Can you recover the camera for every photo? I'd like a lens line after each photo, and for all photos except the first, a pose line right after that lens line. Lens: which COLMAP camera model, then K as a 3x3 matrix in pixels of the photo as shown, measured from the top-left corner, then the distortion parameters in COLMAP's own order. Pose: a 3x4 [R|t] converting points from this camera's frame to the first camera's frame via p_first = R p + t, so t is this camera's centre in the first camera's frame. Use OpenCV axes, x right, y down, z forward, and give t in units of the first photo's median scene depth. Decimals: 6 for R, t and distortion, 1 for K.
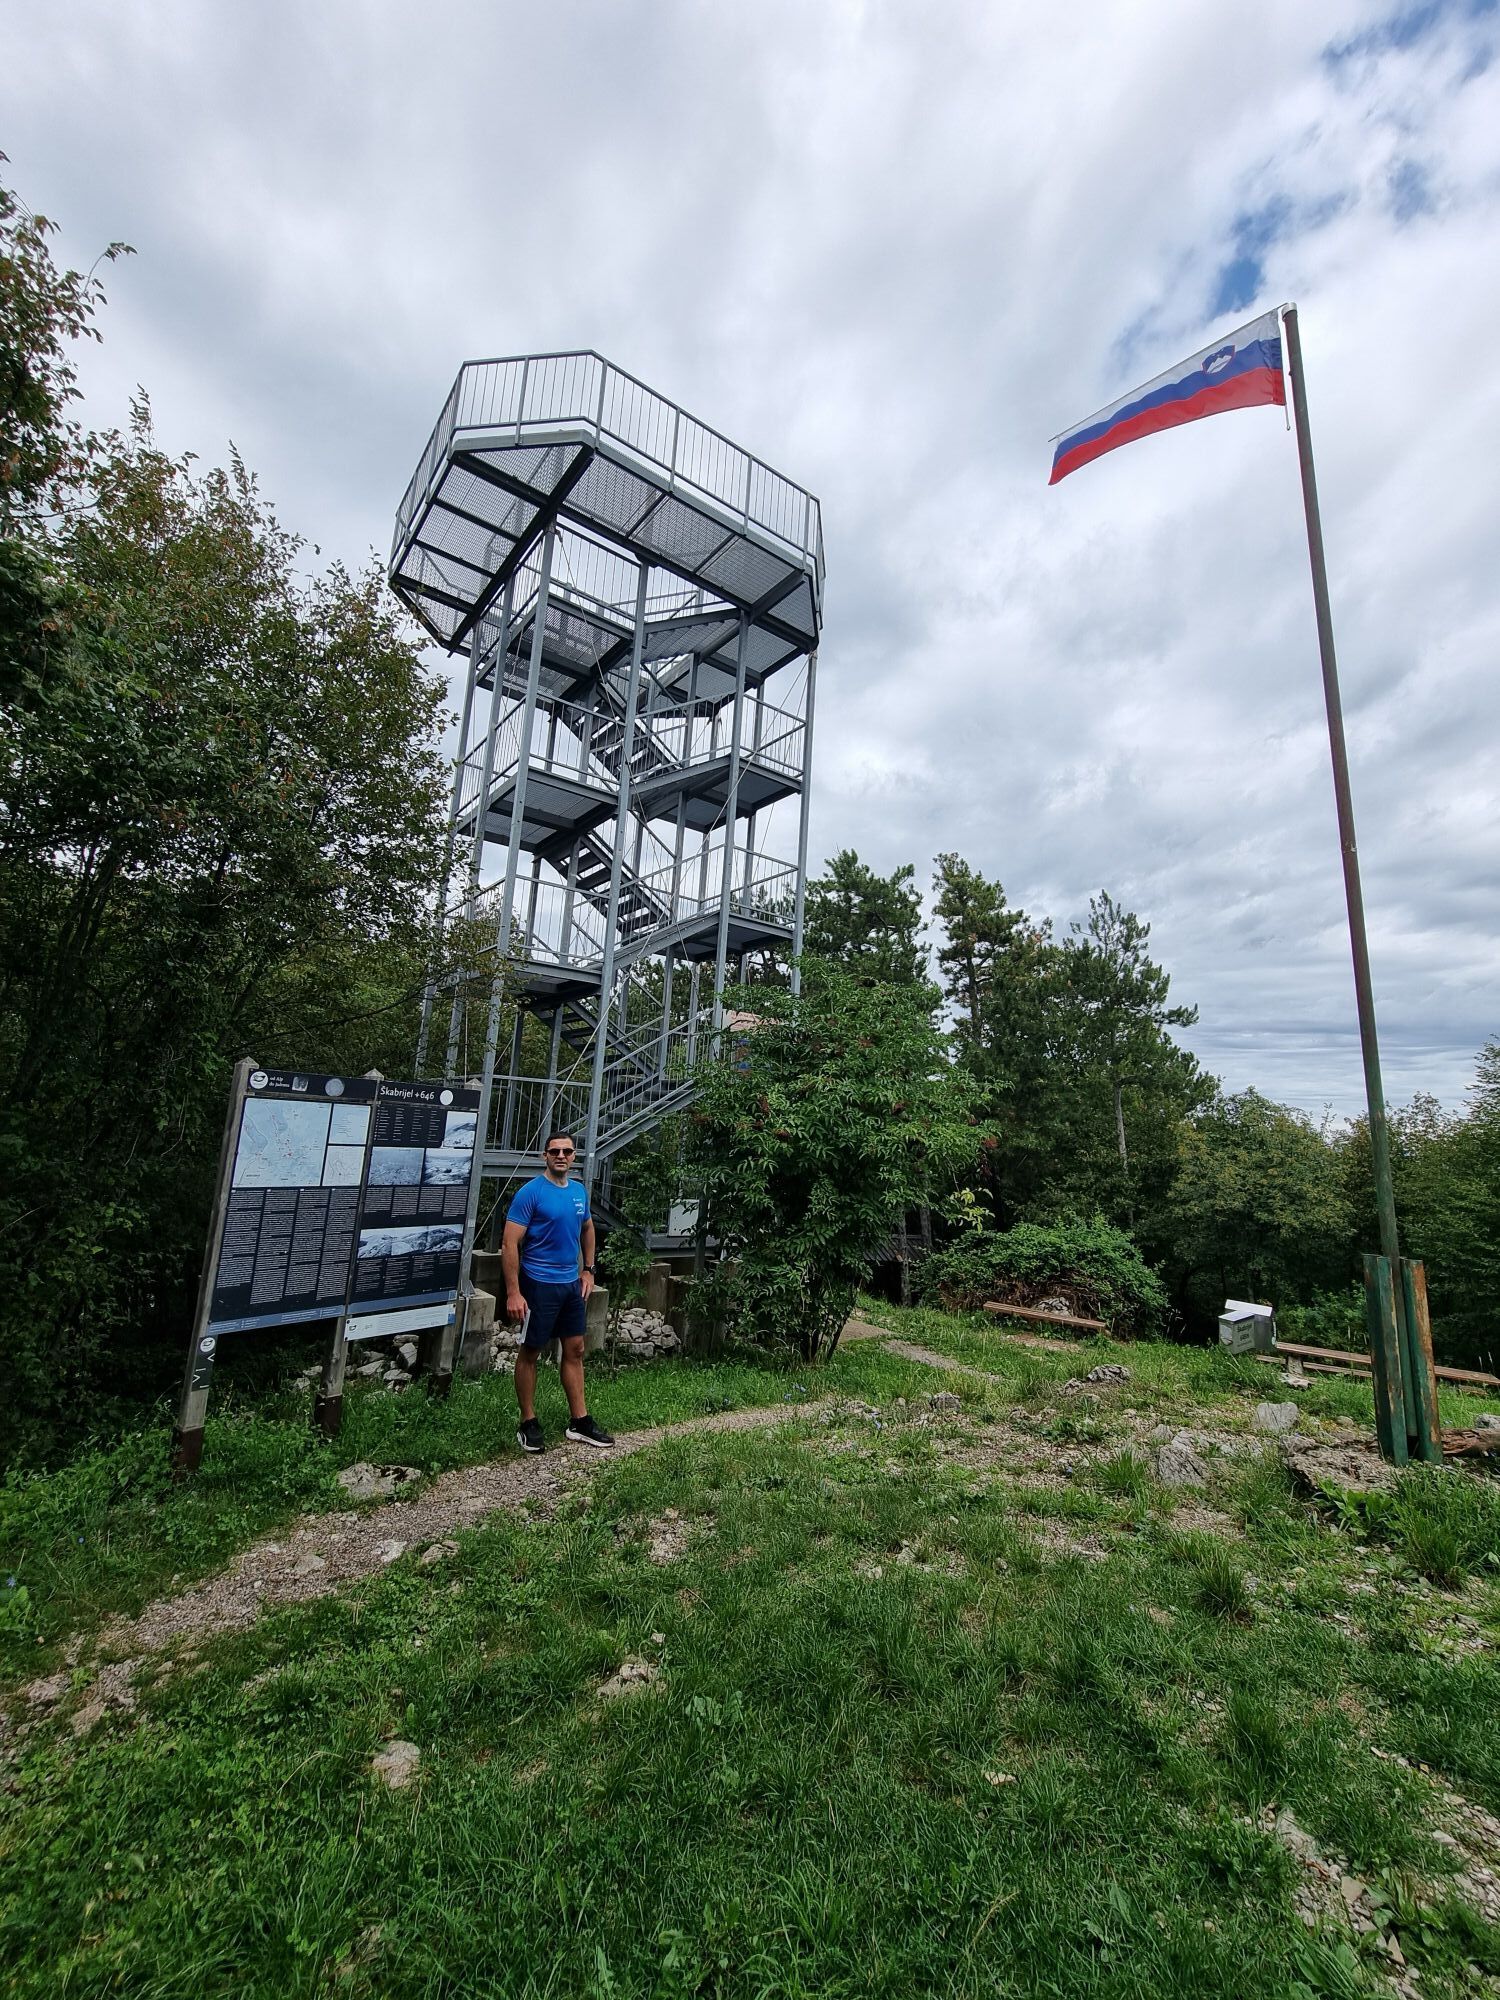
lens RADIAL K [[808.6, 0, 741.0], [0, 808.6, 1003.6], [0, 0, 1]] dist [-0.004890, -0.000489]
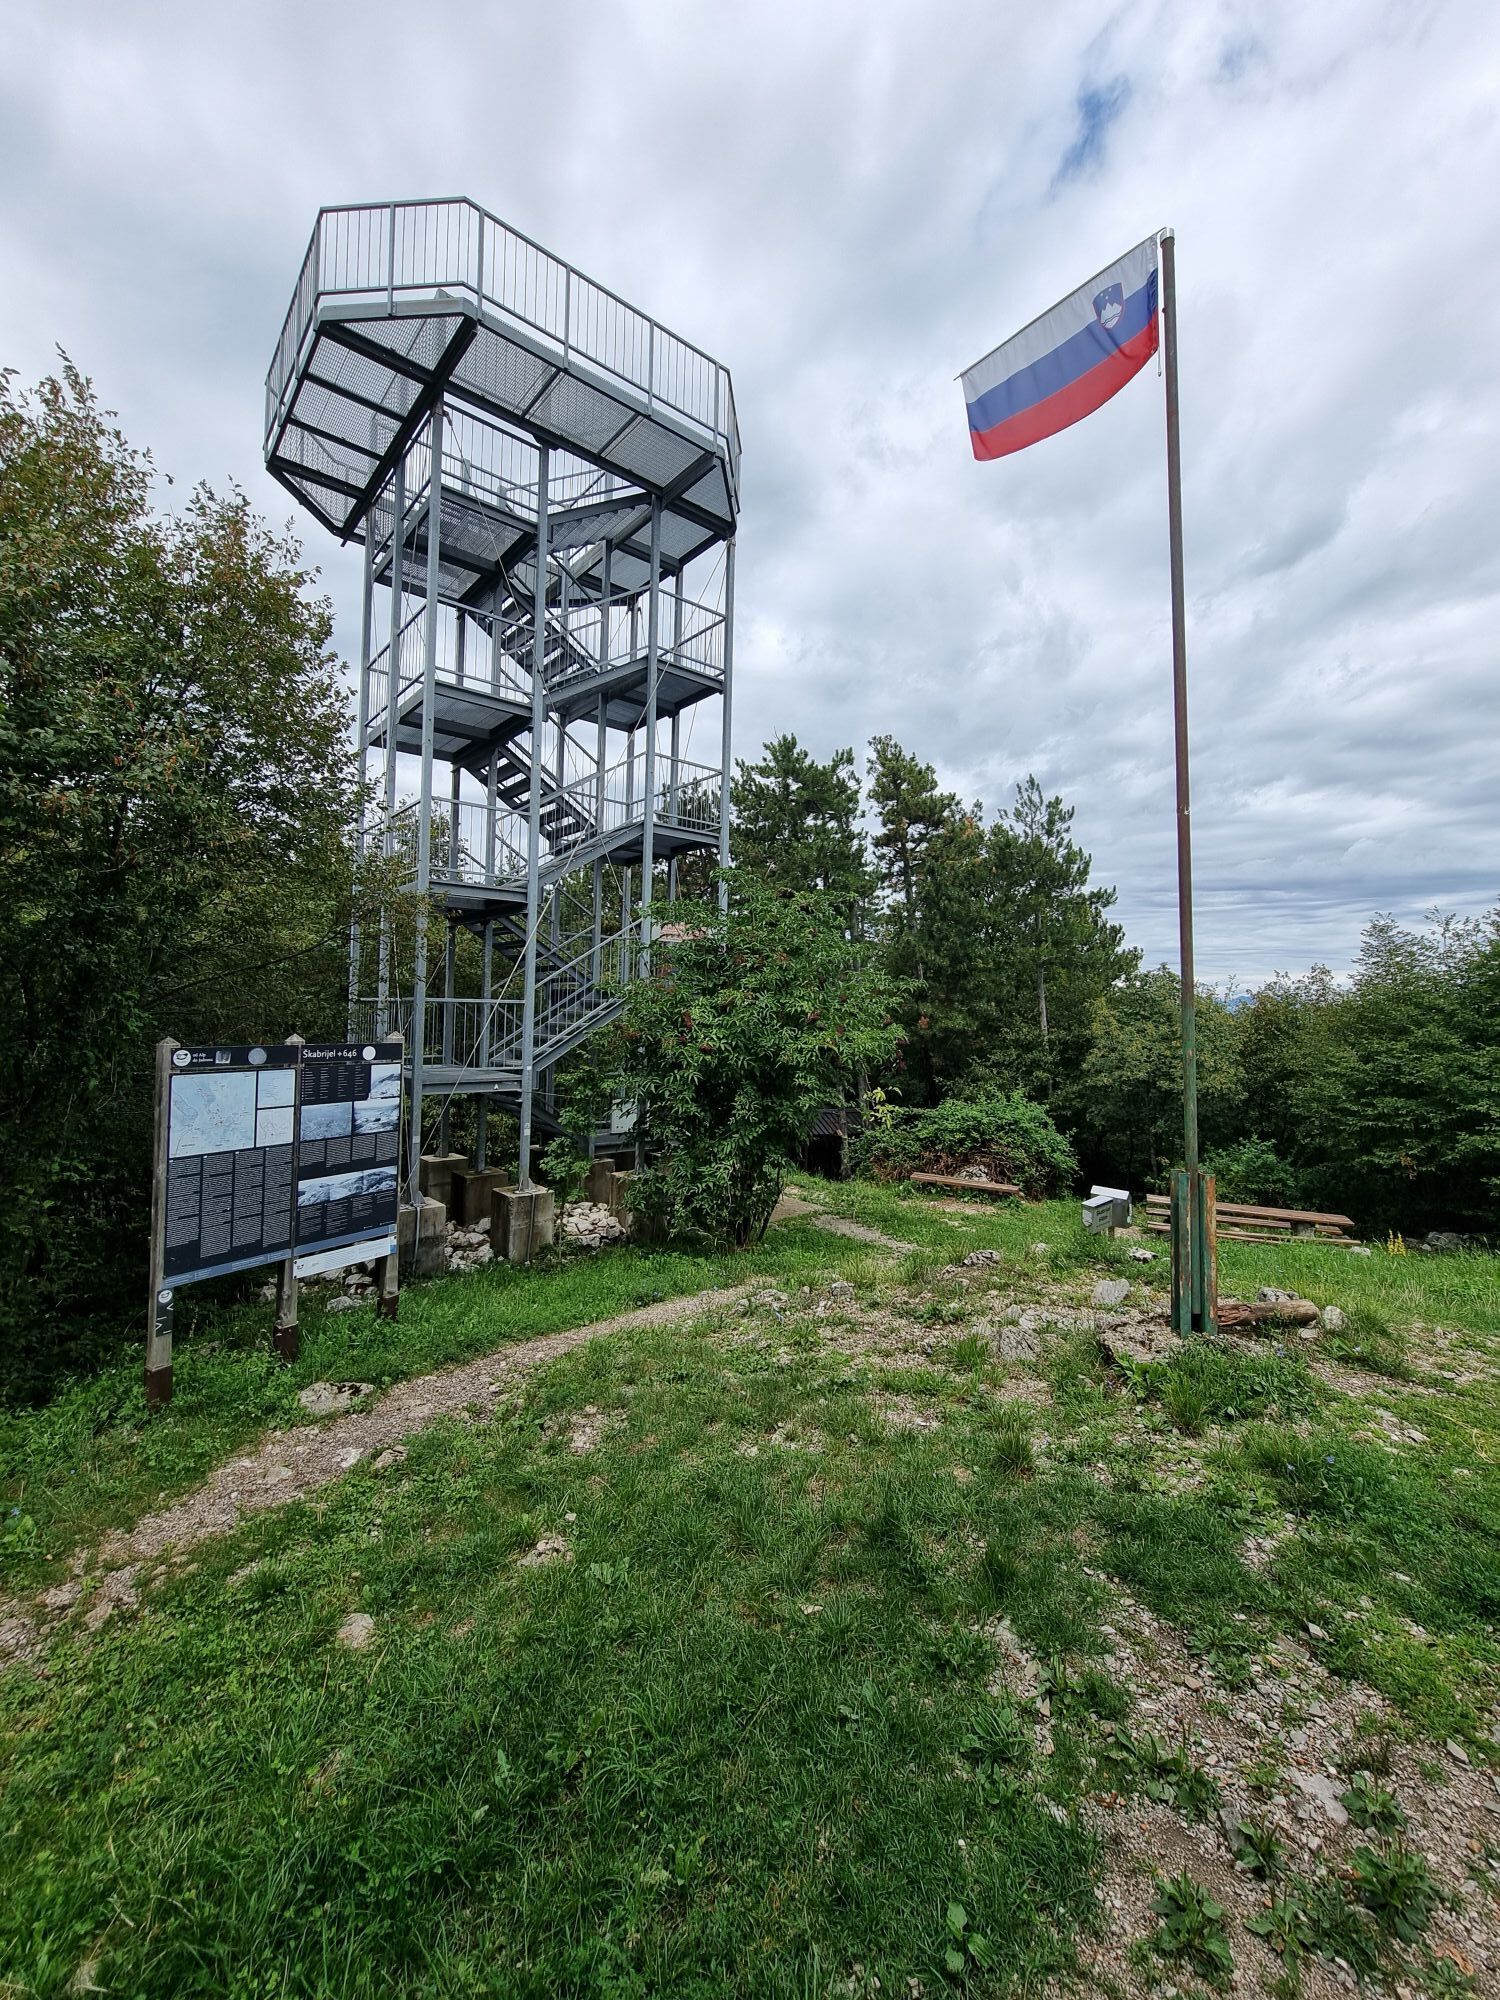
lens RADIAL K [[808.6, 0, 741.8], [0, 808.6, 997.6], [0, 0, 1]] dist [-0.004890, -0.000489]
pose [[0.997662, -0.039855, 0.055519, 0.075522], [0.031120, 0.988174, 0.150143, -0.109534], [-0.060846, -0.148064, 0.987104, -0.073989]]
